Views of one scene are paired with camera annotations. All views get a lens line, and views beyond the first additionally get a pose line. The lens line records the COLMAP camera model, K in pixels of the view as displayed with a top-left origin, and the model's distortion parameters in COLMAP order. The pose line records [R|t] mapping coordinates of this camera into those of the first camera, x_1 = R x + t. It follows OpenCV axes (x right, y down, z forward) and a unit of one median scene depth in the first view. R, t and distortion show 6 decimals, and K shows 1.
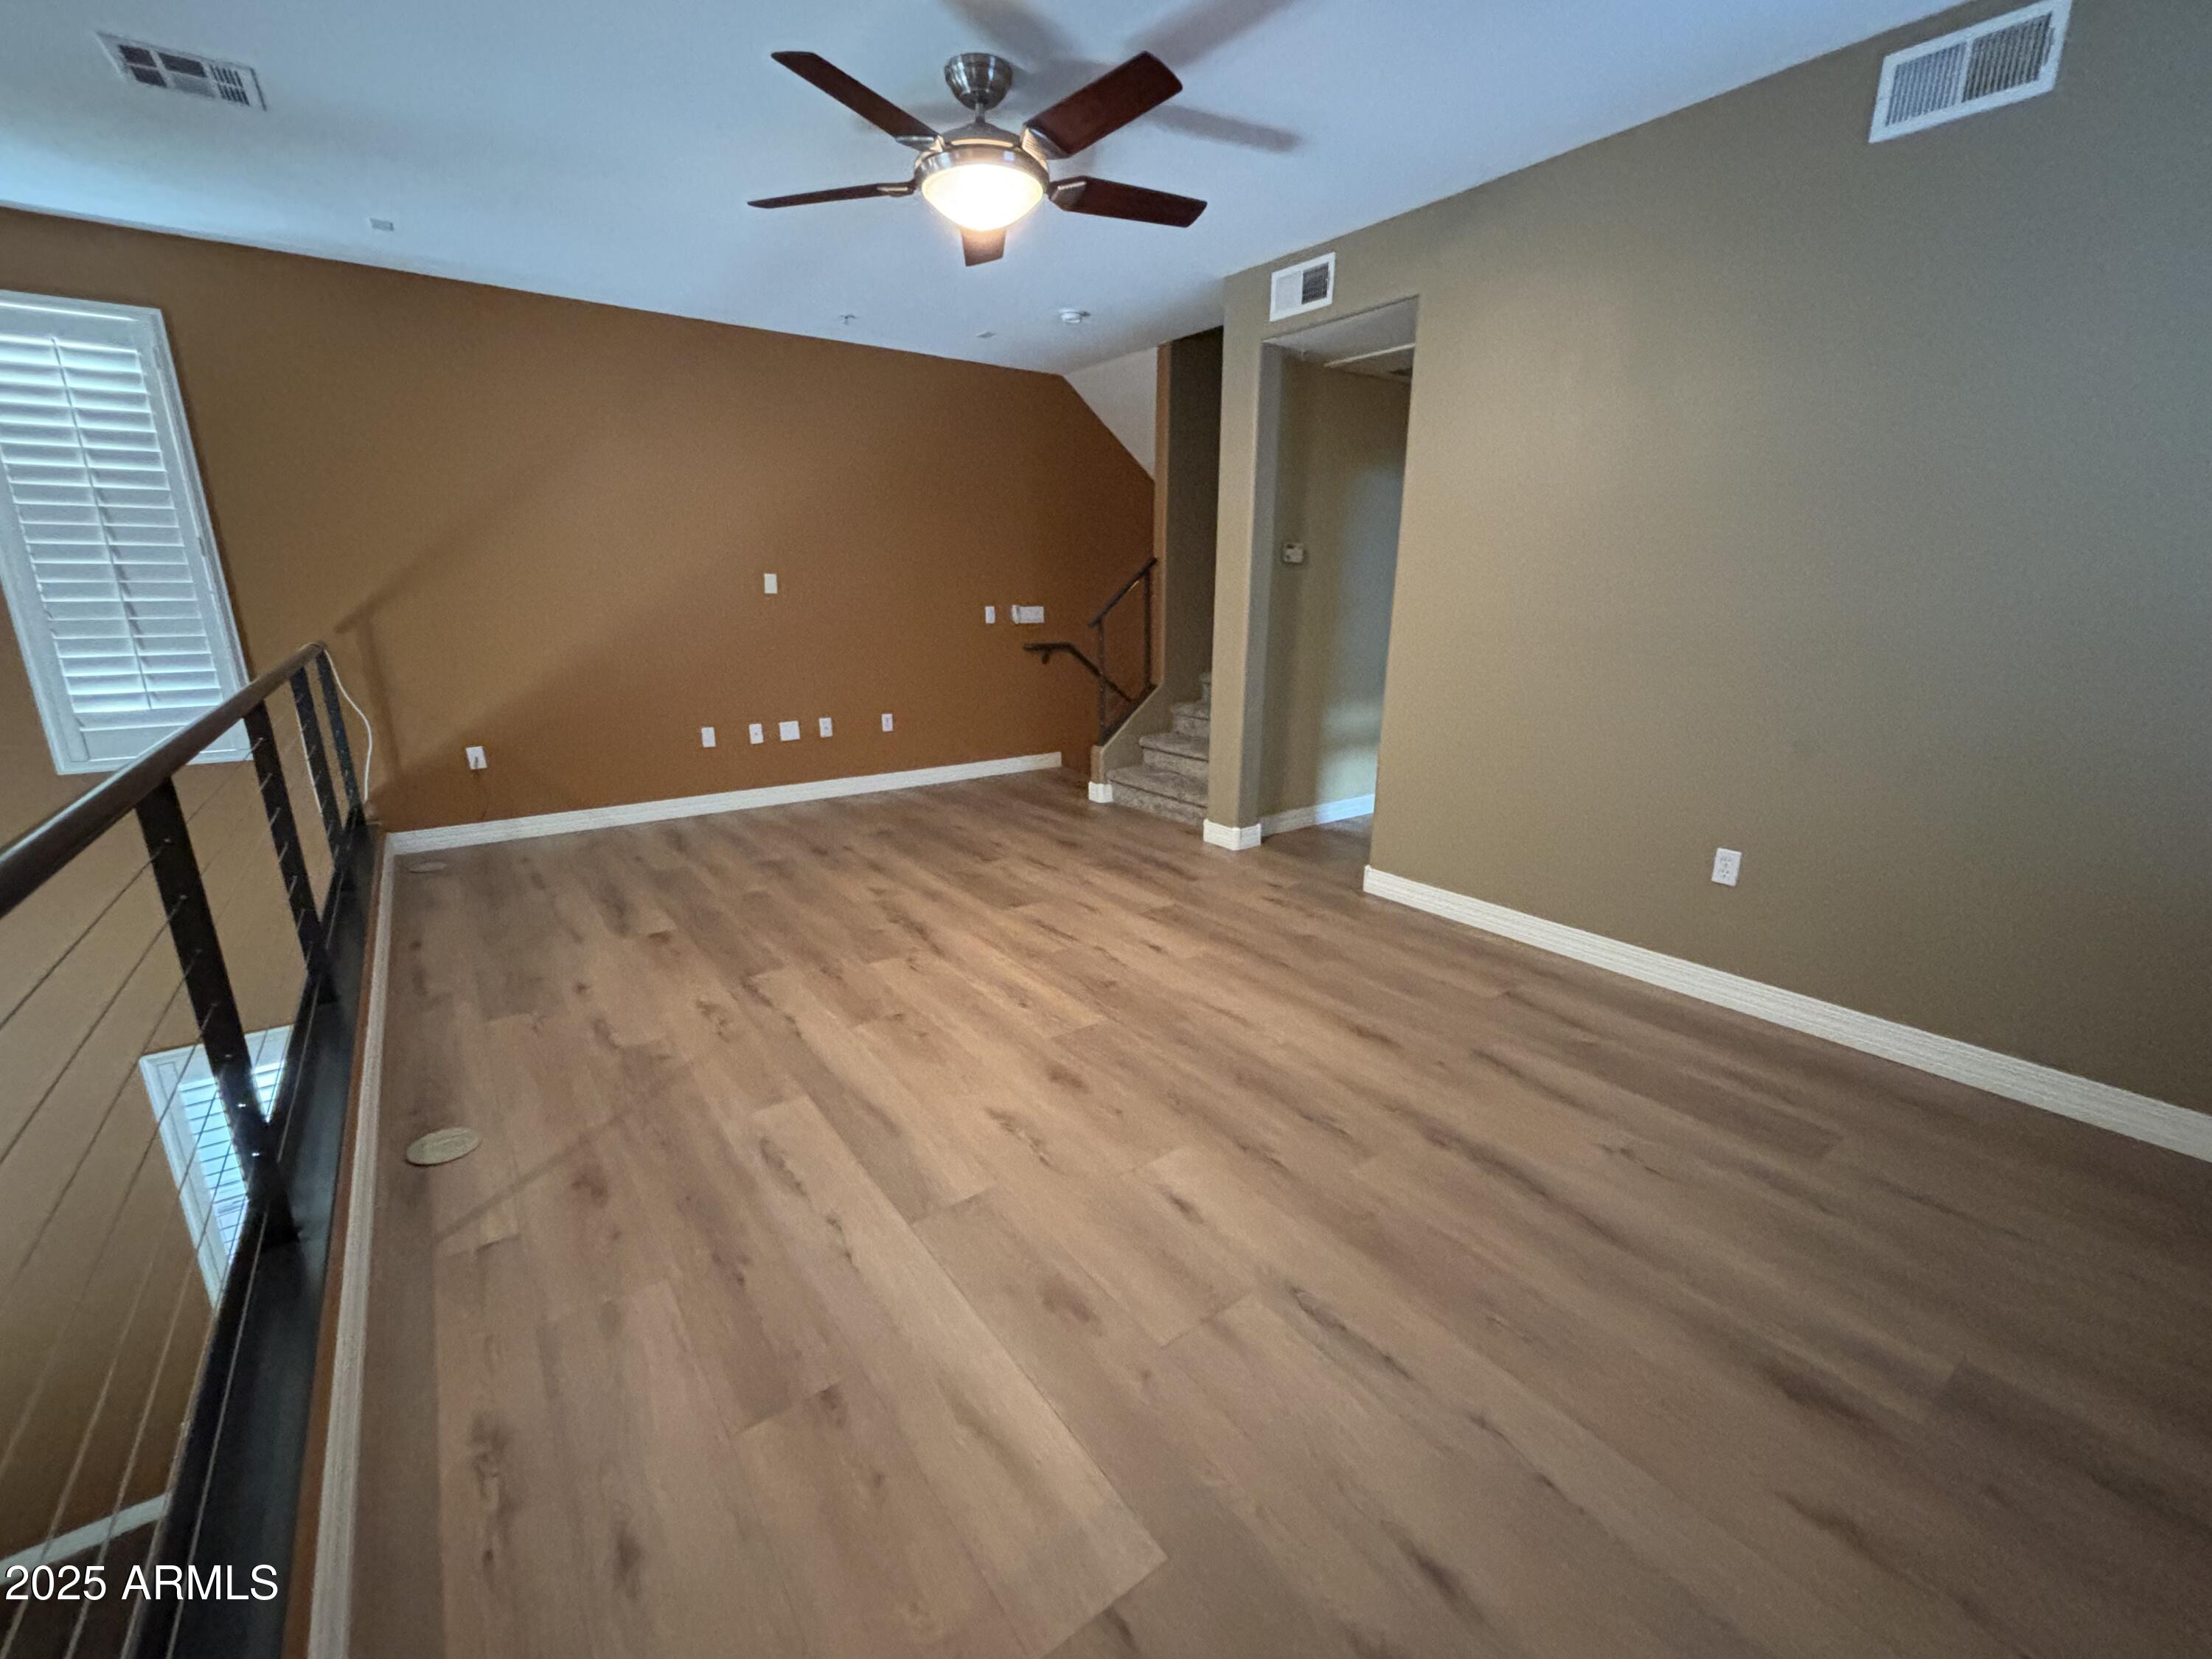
lens RADIAL K [[897.7, 0, 1106.6], [0, 897.7, 826.6], [0, 0, 1]] dist [-0.000466, -0.000139]
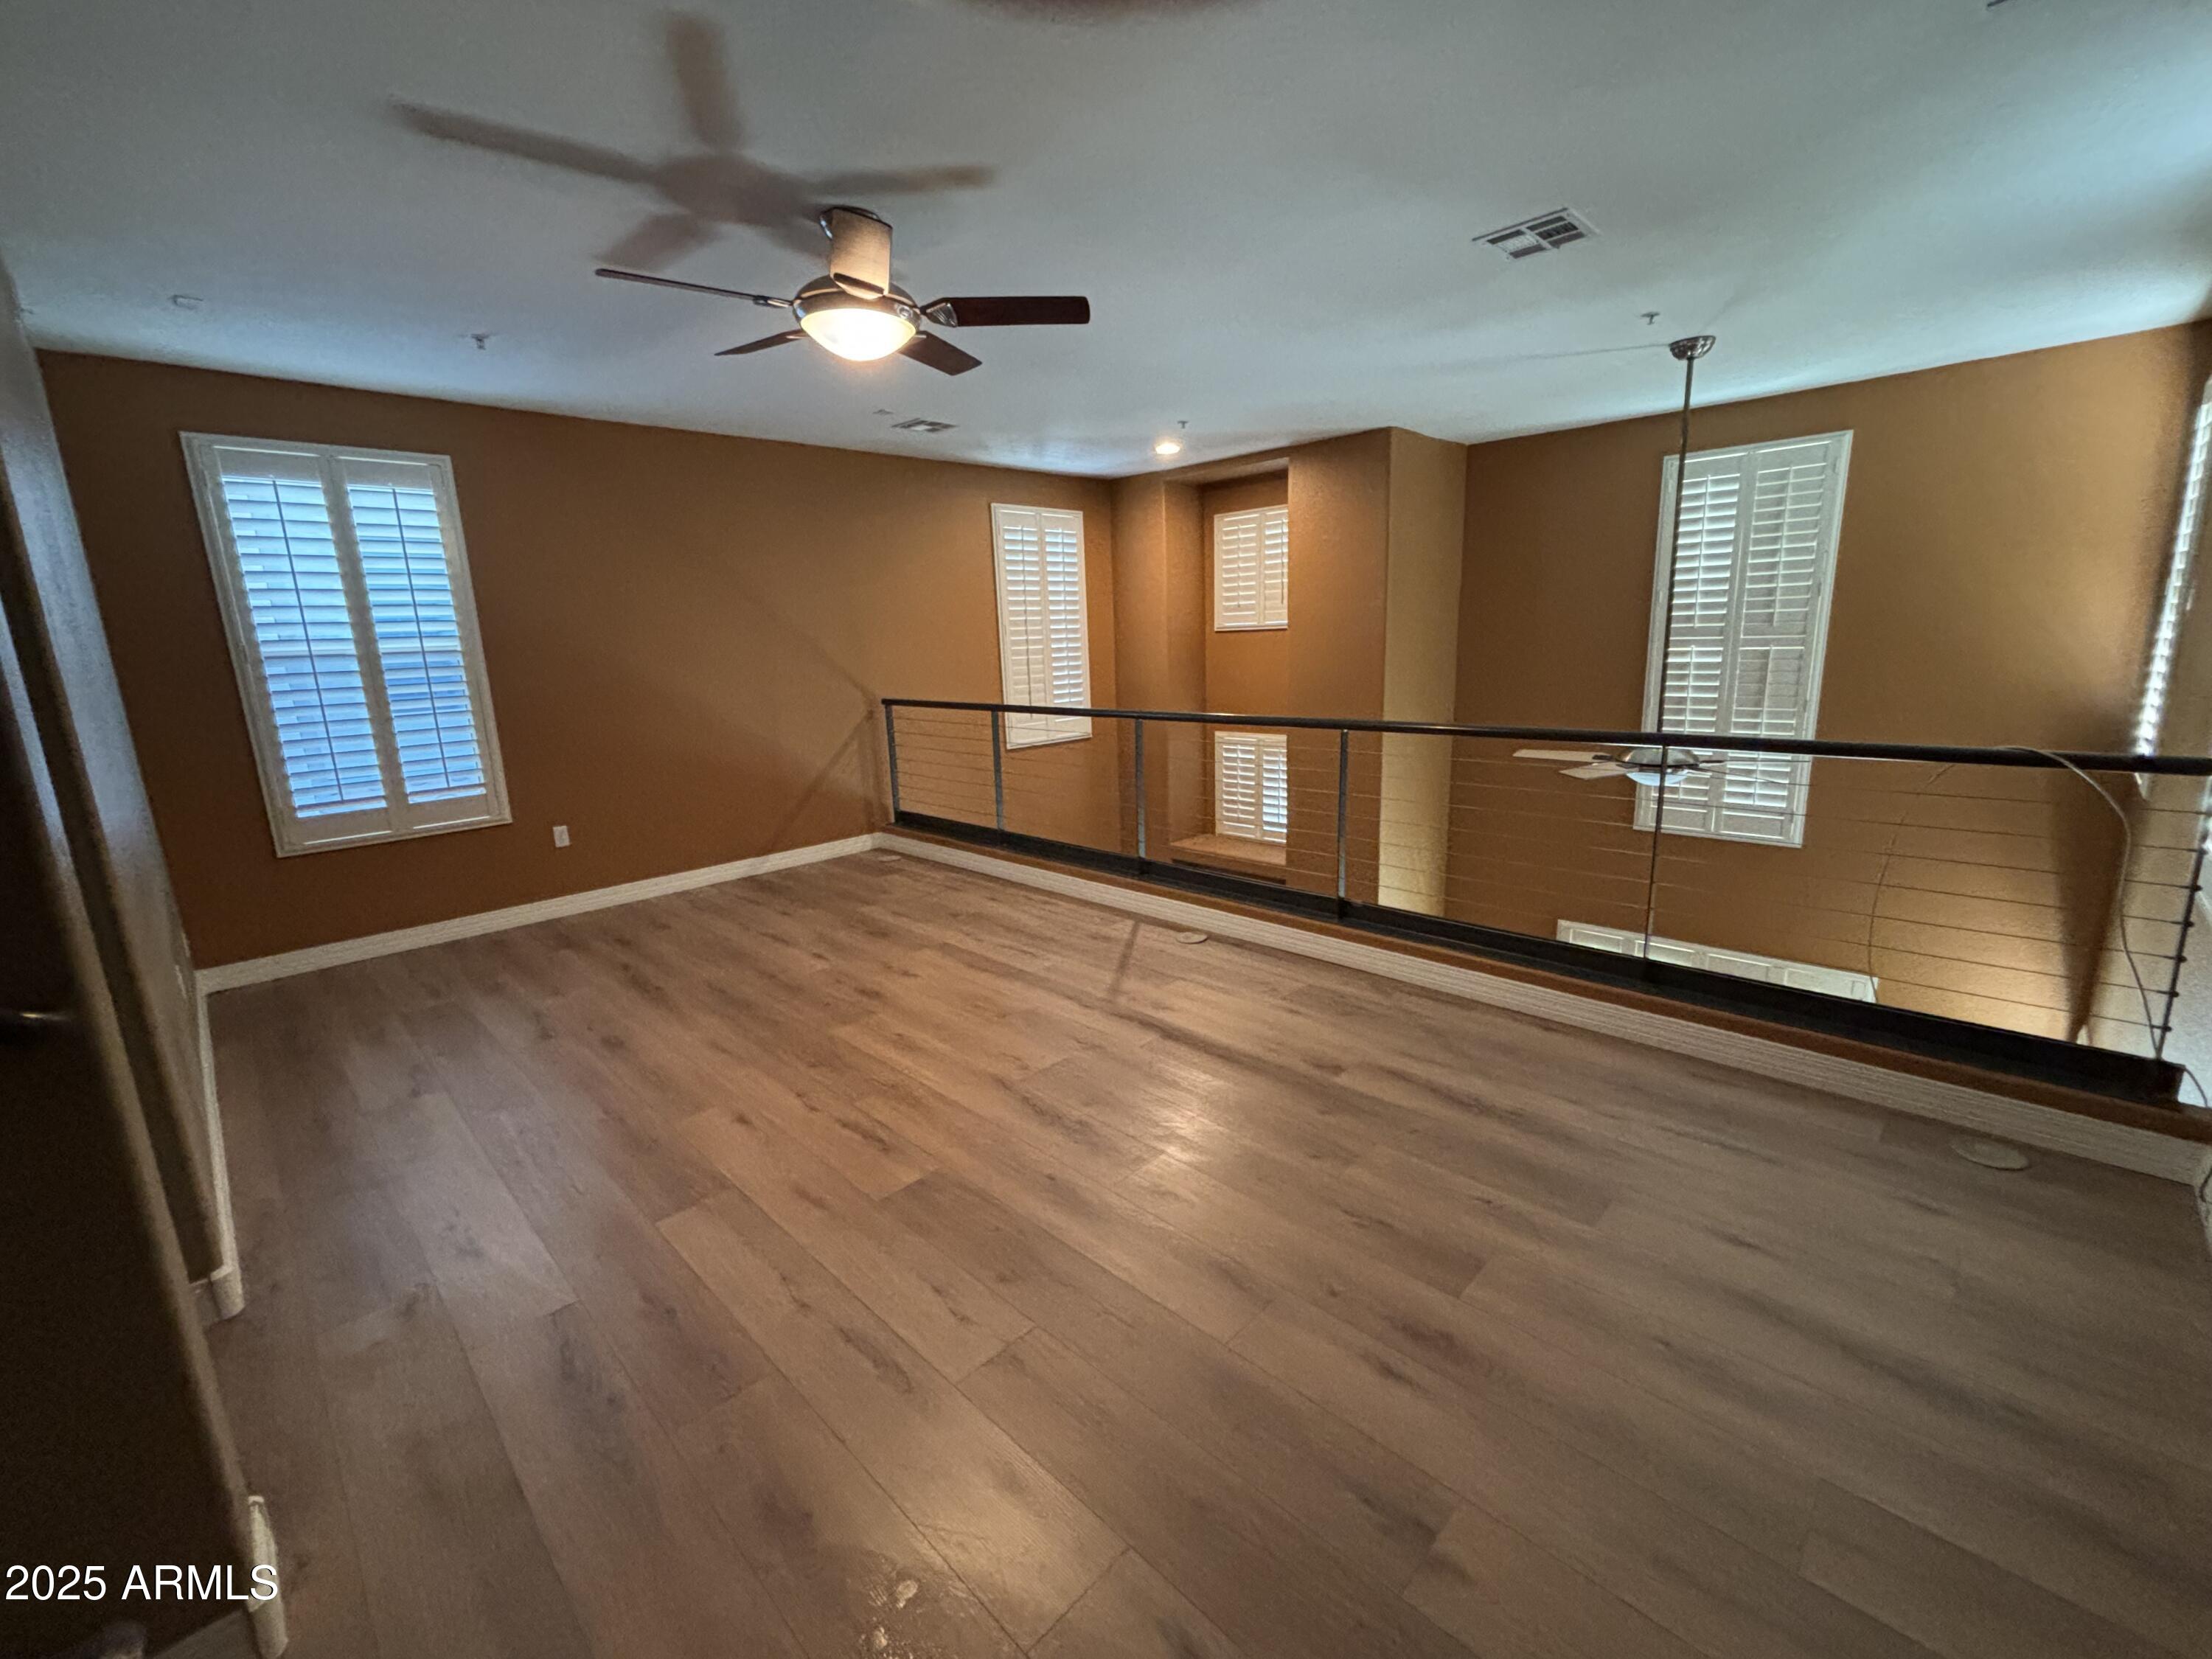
lens RADIAL K [[897.7, 0, 1112.4], [0, 897.7, 828.6], [0, 0, 1]] dist [-0.000466, -0.000139]
pose [[-0.986023, 0.062893, -0.154280, -0.210461], [-0.014564, 0.889930, 0.455865, -0.600052], [0.165969, 0.451741, -0.876576, 2.032058]]
